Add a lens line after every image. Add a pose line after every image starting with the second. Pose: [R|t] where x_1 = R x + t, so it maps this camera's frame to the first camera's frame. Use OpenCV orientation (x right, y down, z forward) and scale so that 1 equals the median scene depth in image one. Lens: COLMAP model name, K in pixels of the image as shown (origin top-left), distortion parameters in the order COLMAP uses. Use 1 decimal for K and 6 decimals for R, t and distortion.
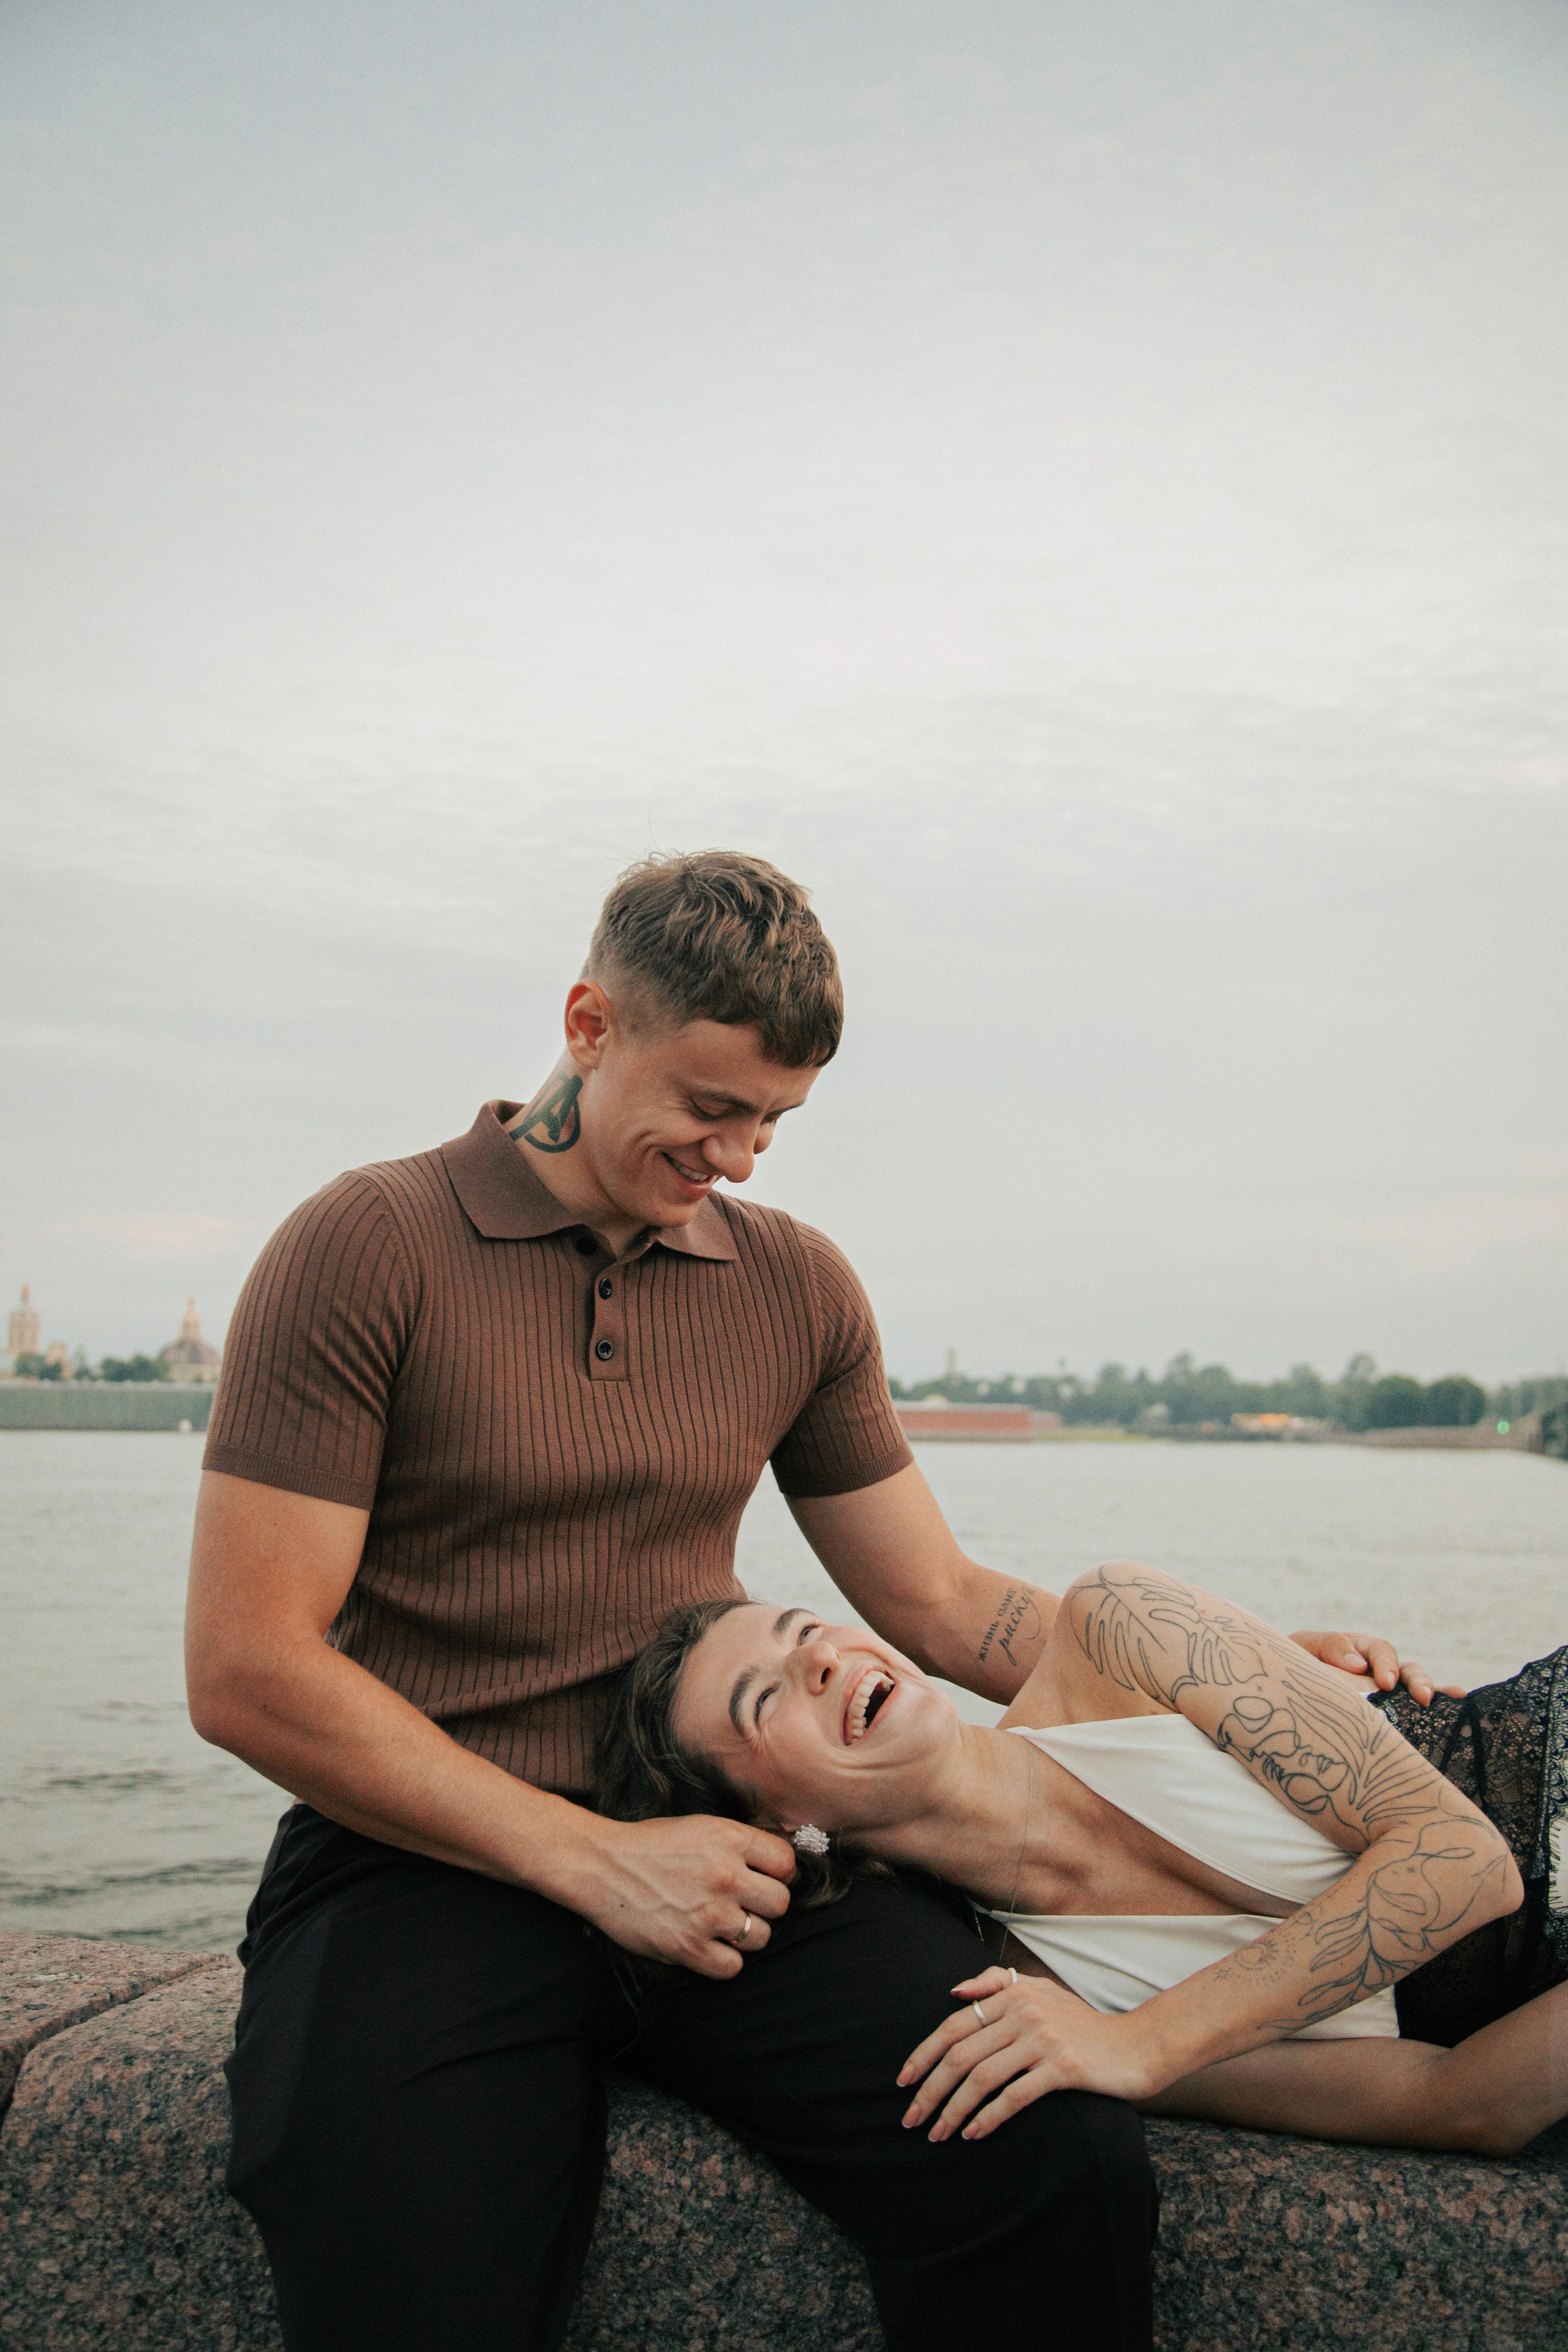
lens RADIAL K [[2283.8, 0, 759.2], [0, 2283.8, 1189.4], [0, 0, 1]] dist [-0.013329, 0.080809]
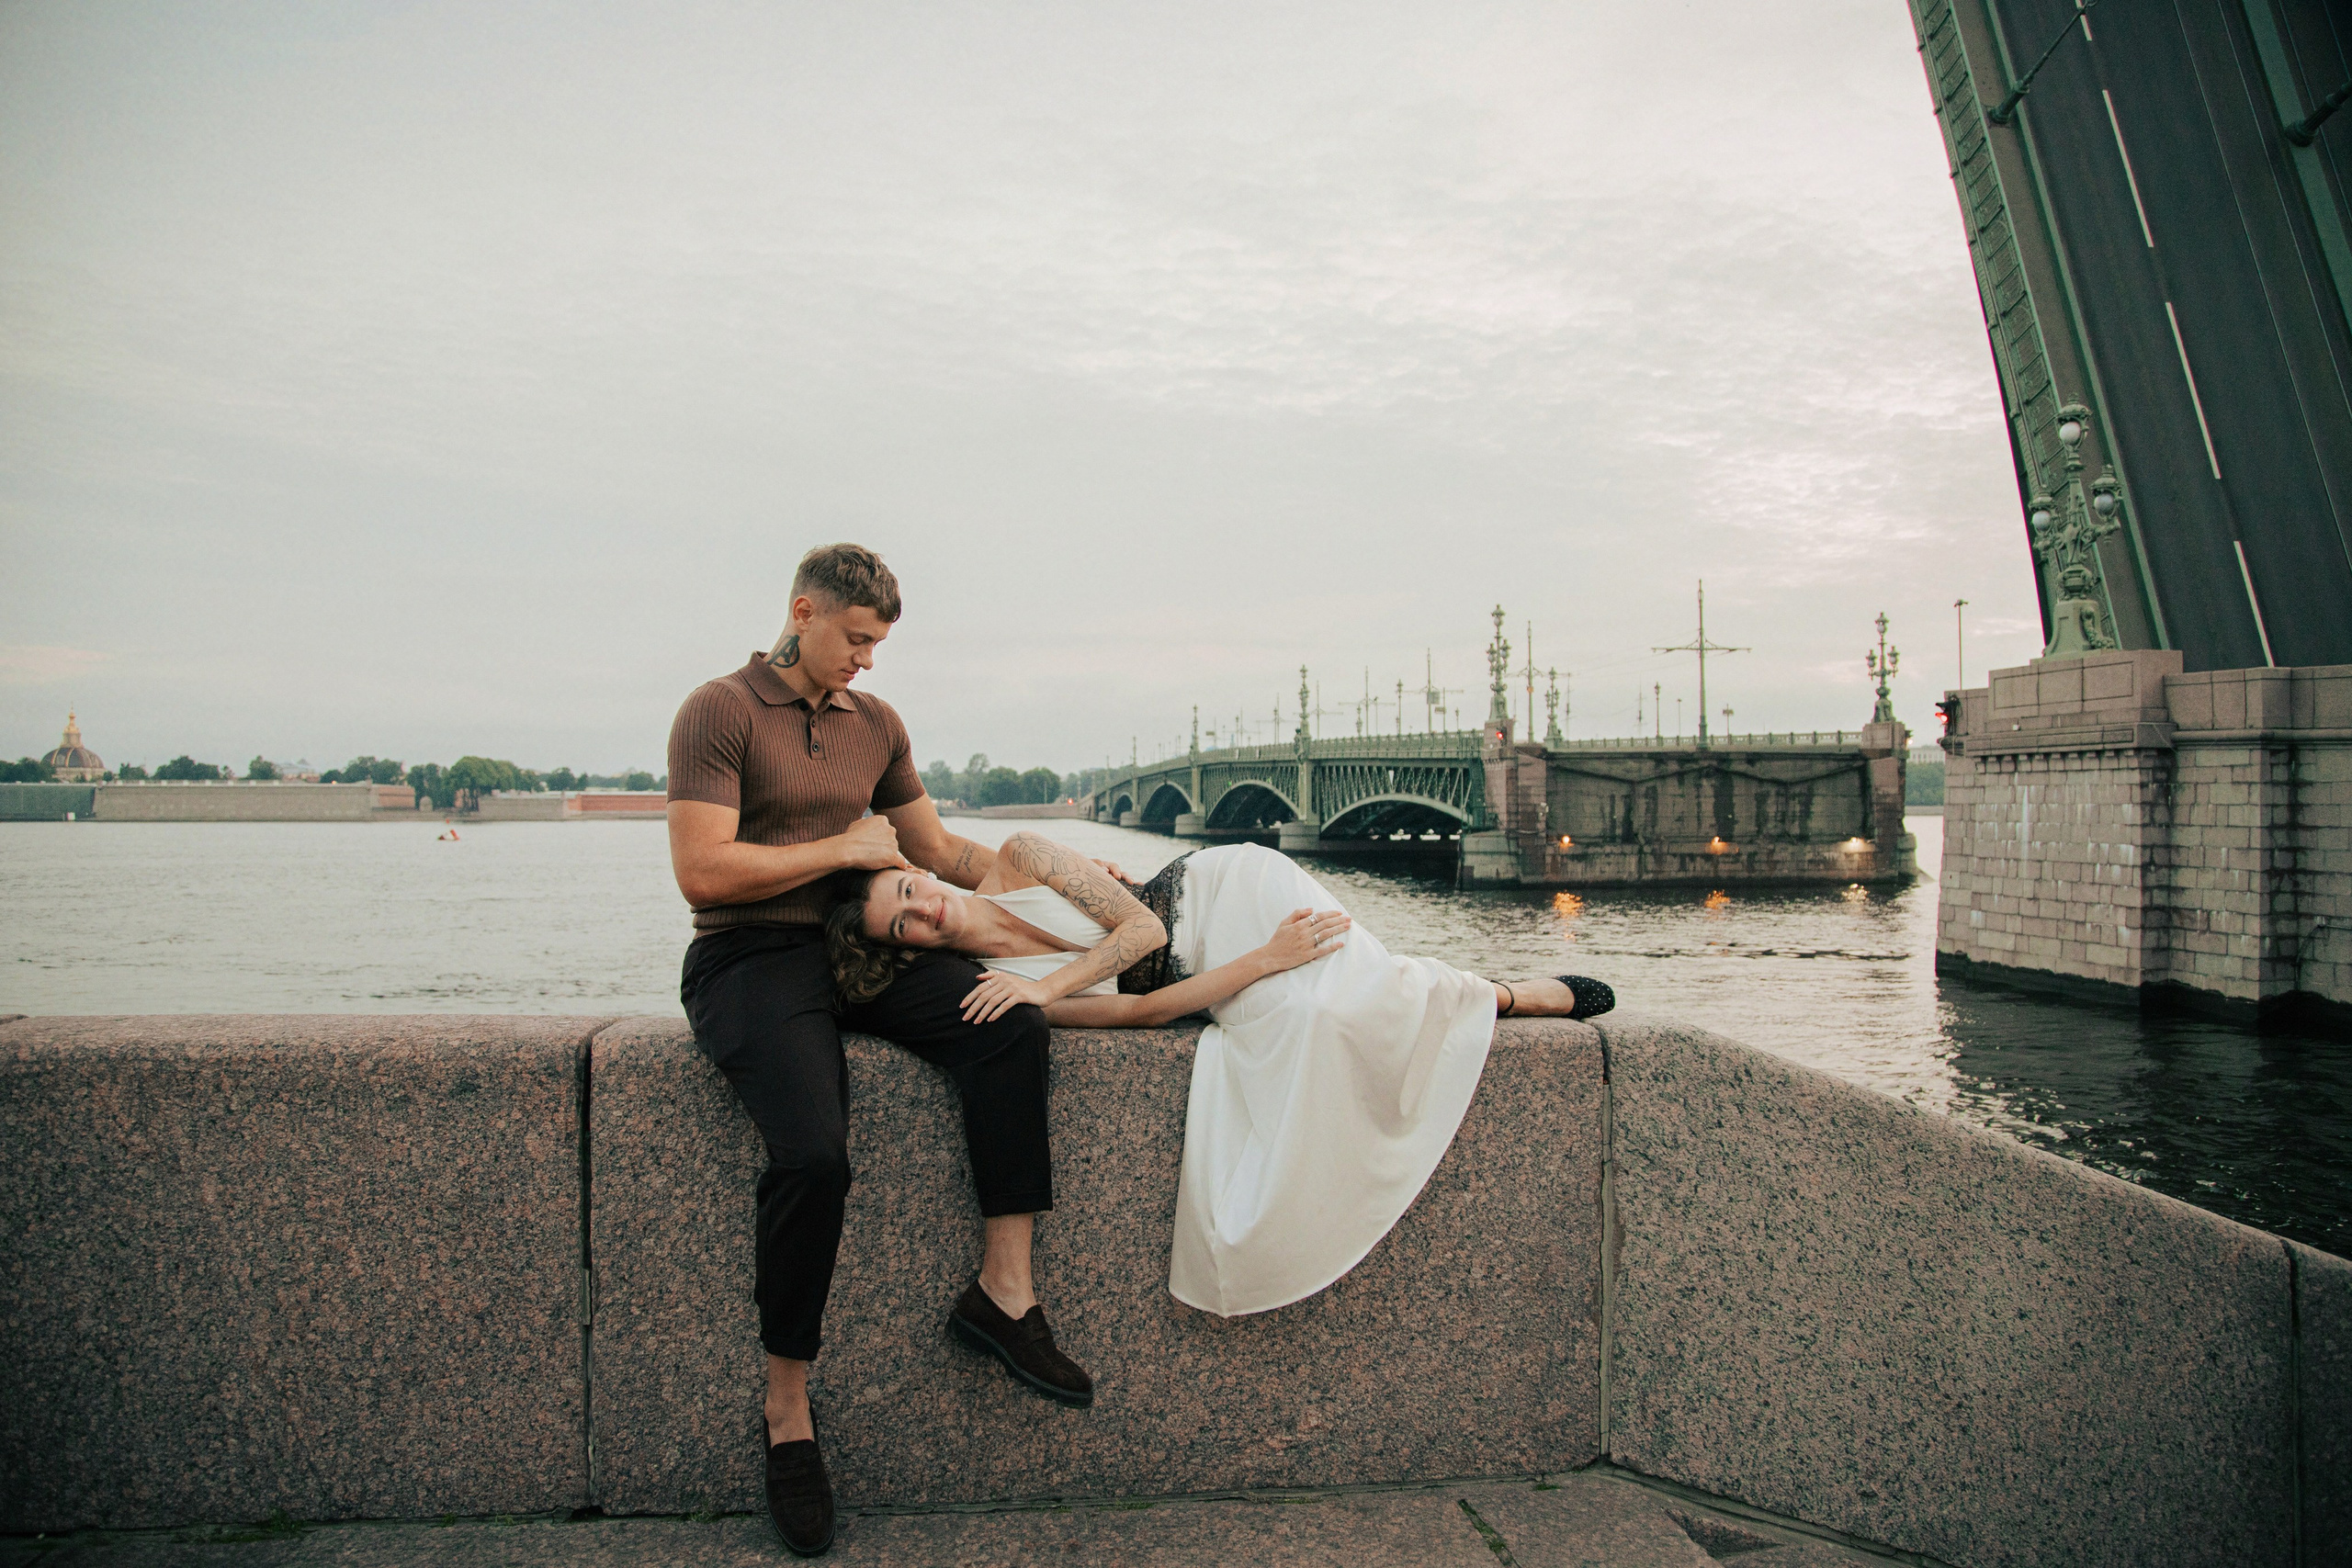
lens RADIAL K [[1624.6, 0, 1161.9], [0, 1624.6, 808.5], [0, 0, 1]] dist [-0.125614, 0.069397]
pose [[0.932167, -0.014044, 0.361756, -0.395647], [-0.024106, 0.994622, 0.100729, -0.063706], [-0.361225, -0.102616, 0.926815, -0.858857]]
